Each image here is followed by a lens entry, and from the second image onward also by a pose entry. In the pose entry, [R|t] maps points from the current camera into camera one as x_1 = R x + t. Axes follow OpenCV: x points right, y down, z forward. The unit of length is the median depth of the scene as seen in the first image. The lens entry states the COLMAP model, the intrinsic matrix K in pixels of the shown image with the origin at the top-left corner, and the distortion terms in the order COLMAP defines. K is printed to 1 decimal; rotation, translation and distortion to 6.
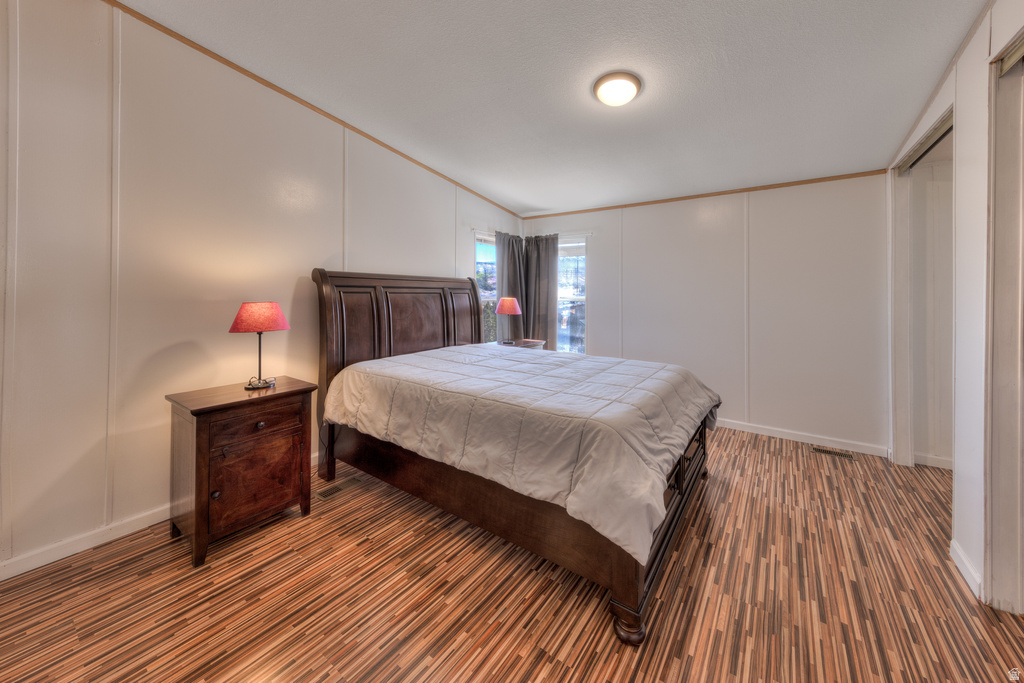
lens RADIAL K [[373.6, 0, 509.1], [0, 373.6, 331.5], [0, 0, 1]] dist [0.000899, -0.000001]
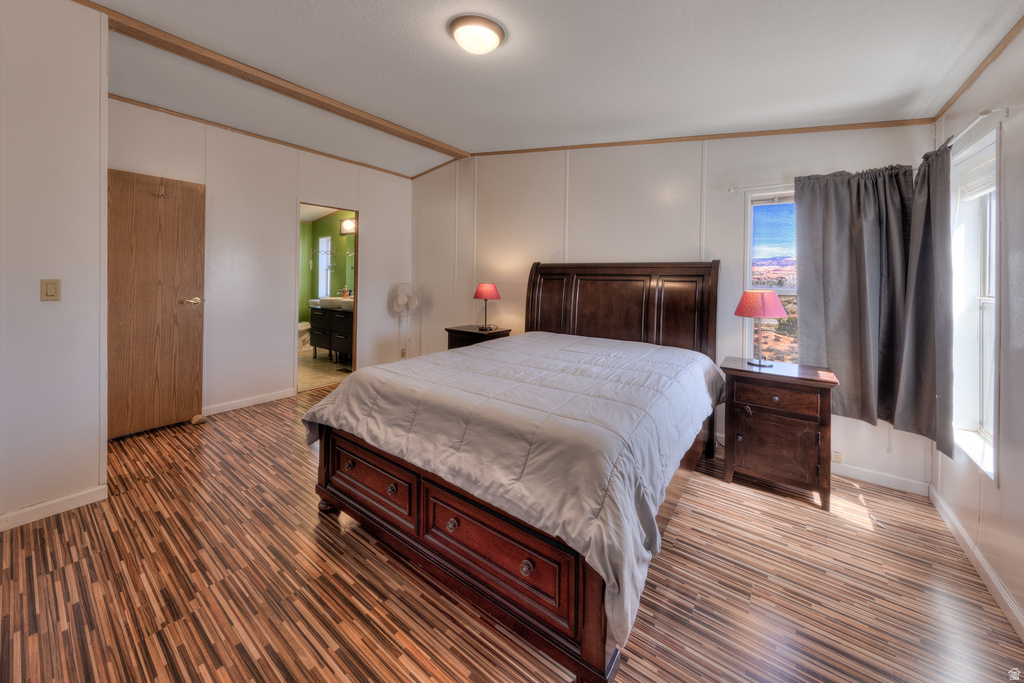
lens RADIAL K [[373.6, 0, 509.1], [0, 373.6, 331.5], [0, 0, 1]] dist [0.000899, -0.000001]
pose [[-0.016320, 0.144005, -0.989442, 1.414715], [-0.115160, 0.982718, 0.144925, -0.150306], [0.993213, 0.116309, 0.000546, 1.368480]]
